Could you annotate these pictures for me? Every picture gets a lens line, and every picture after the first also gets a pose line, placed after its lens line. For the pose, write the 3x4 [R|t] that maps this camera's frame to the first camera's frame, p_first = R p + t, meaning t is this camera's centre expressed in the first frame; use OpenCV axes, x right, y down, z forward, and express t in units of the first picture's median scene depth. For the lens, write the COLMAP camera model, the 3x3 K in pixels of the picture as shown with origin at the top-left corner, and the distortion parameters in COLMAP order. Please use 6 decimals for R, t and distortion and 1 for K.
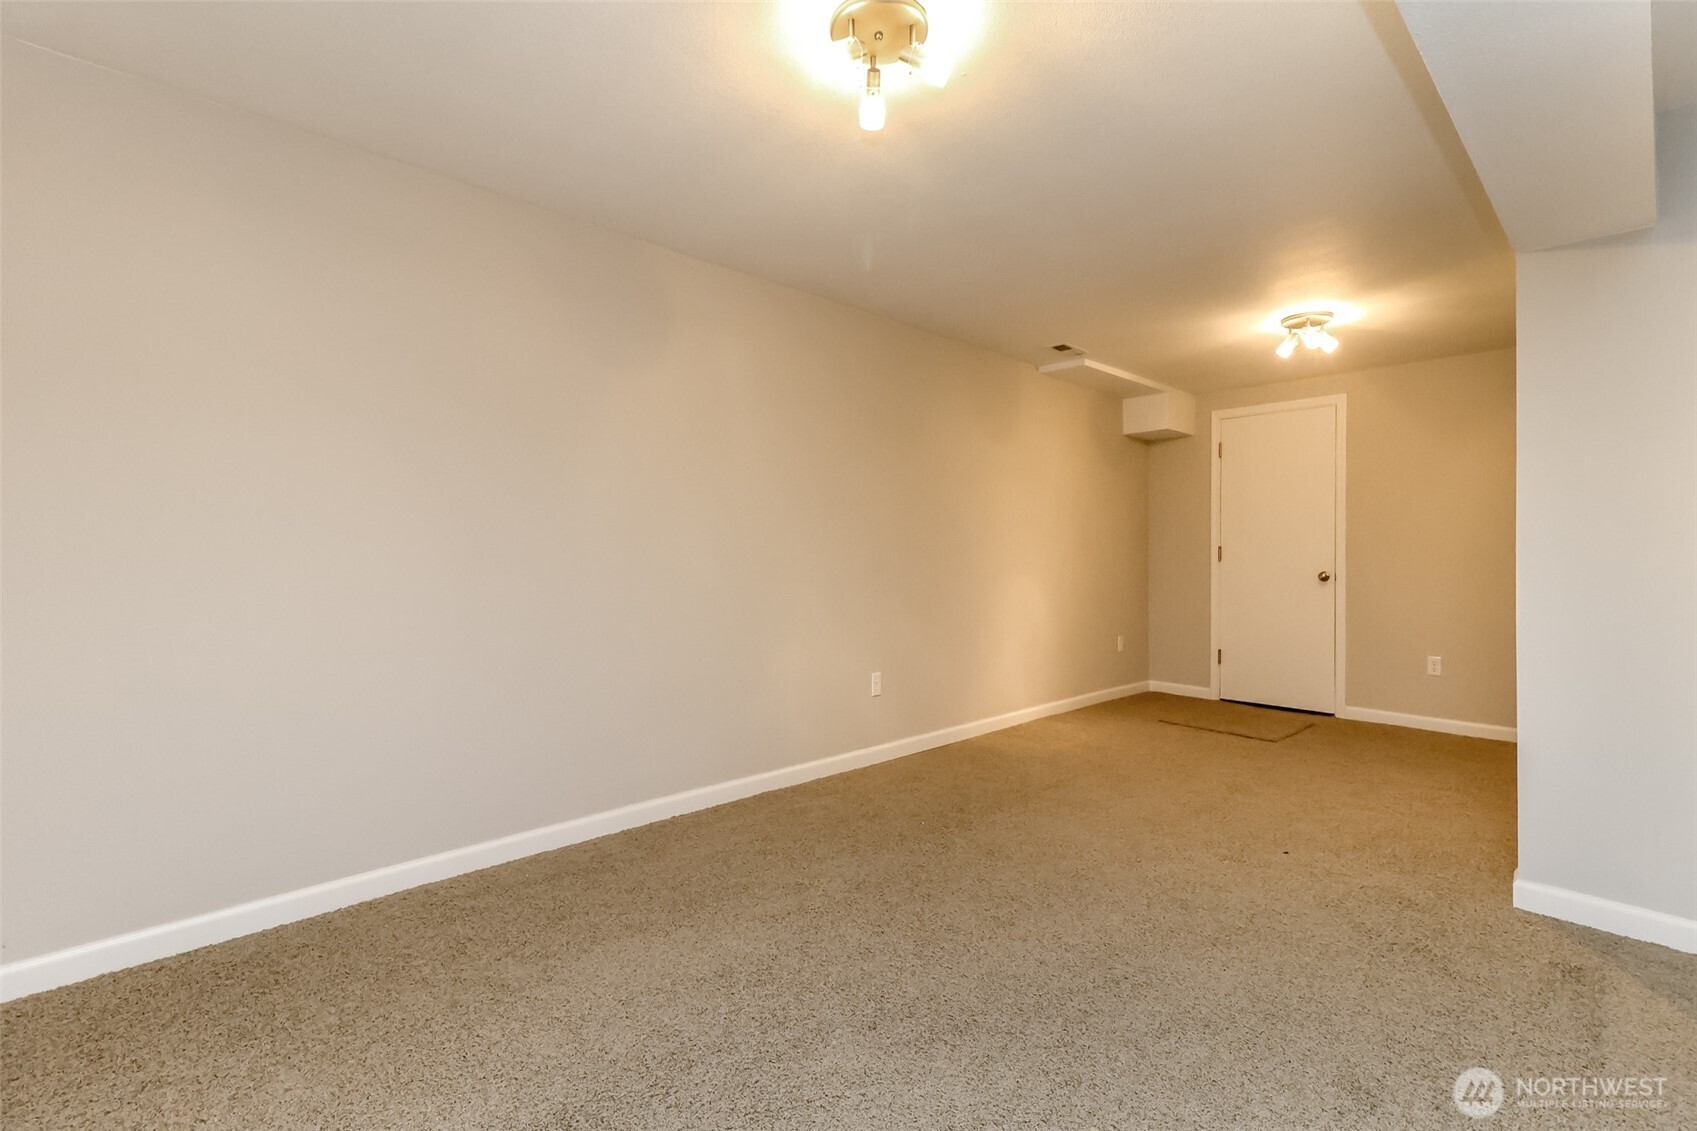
lens RADIAL K [[774.0, 0, 852.2], [0, 774.0, 564.2], [0, 0, 1]] dist [0.022331, -0.001054]
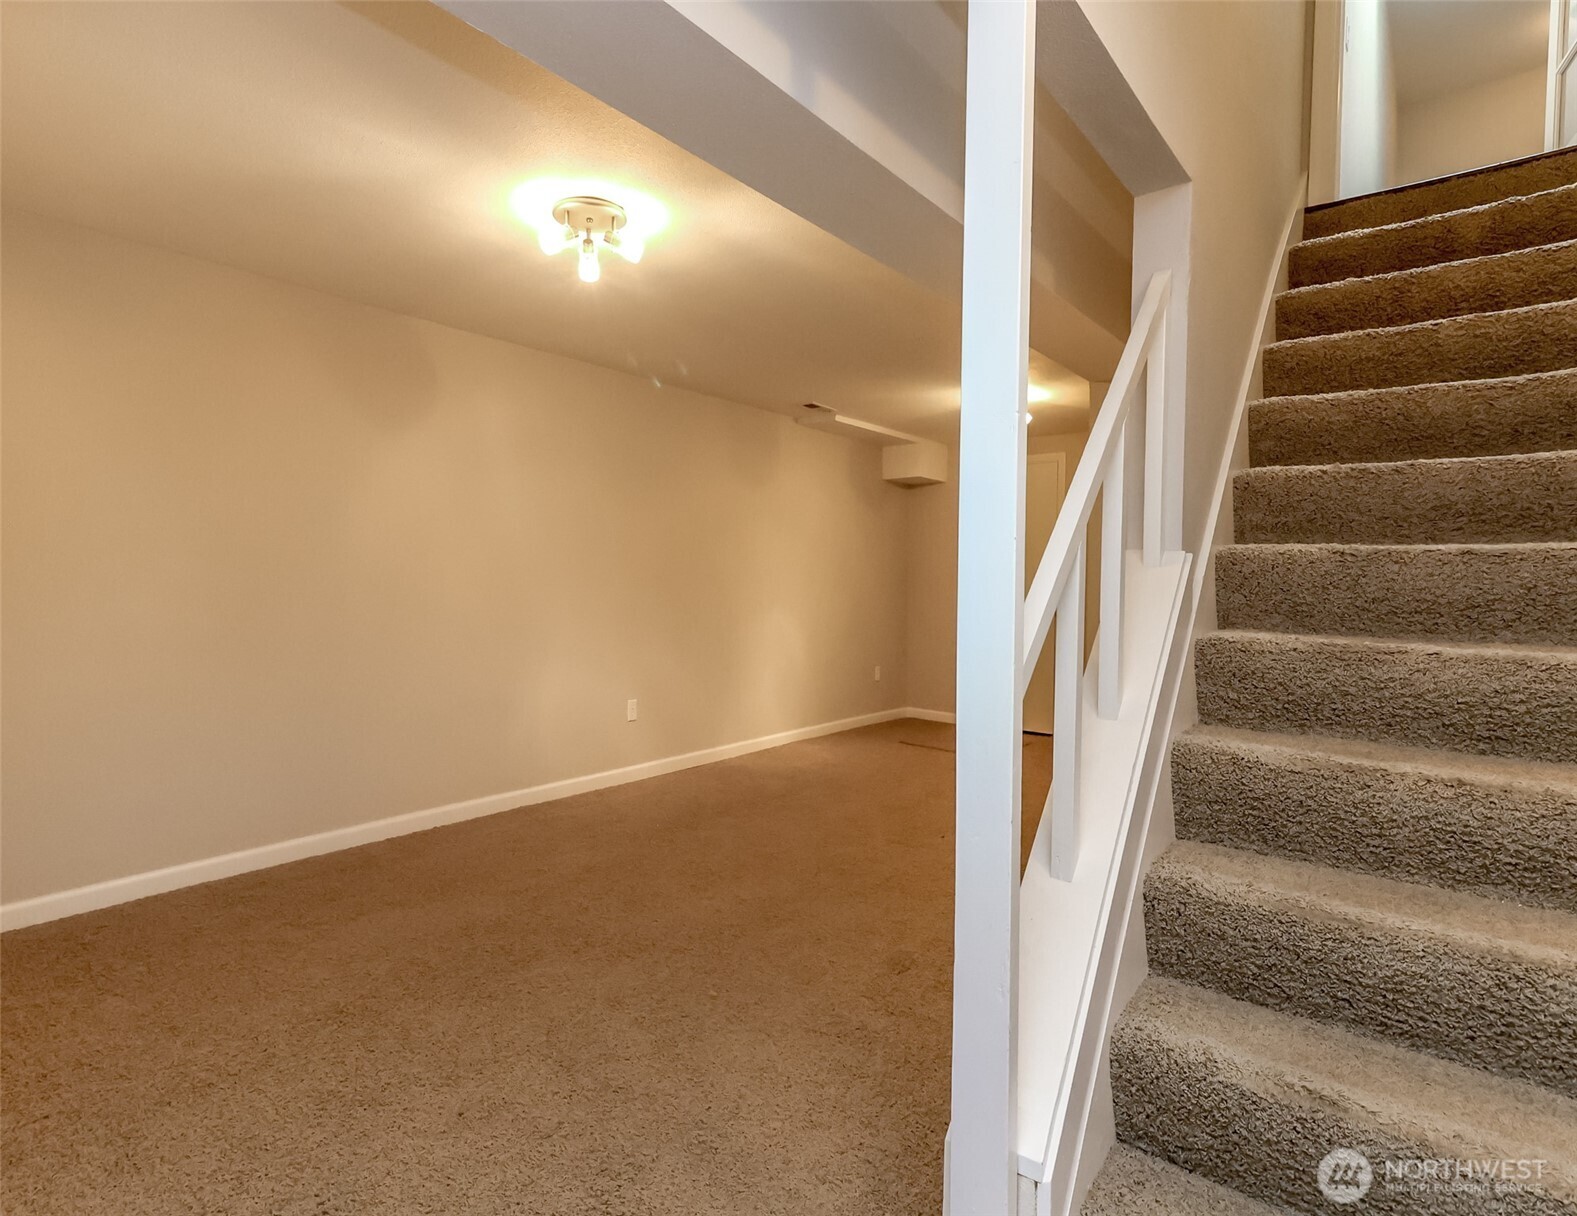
lens RADIAL K [[856.9, 0, 780.7], [0, 856.9, 593.1], [0, 0, 1]] dist [0.017198, 0.000347]
pose [[0.991254, 0.009394, 0.131634, 0.077973], [-0.010151, 0.999936, 0.005084, -0.019865], [-0.131578, -0.006376, 0.991285, -0.237004]]
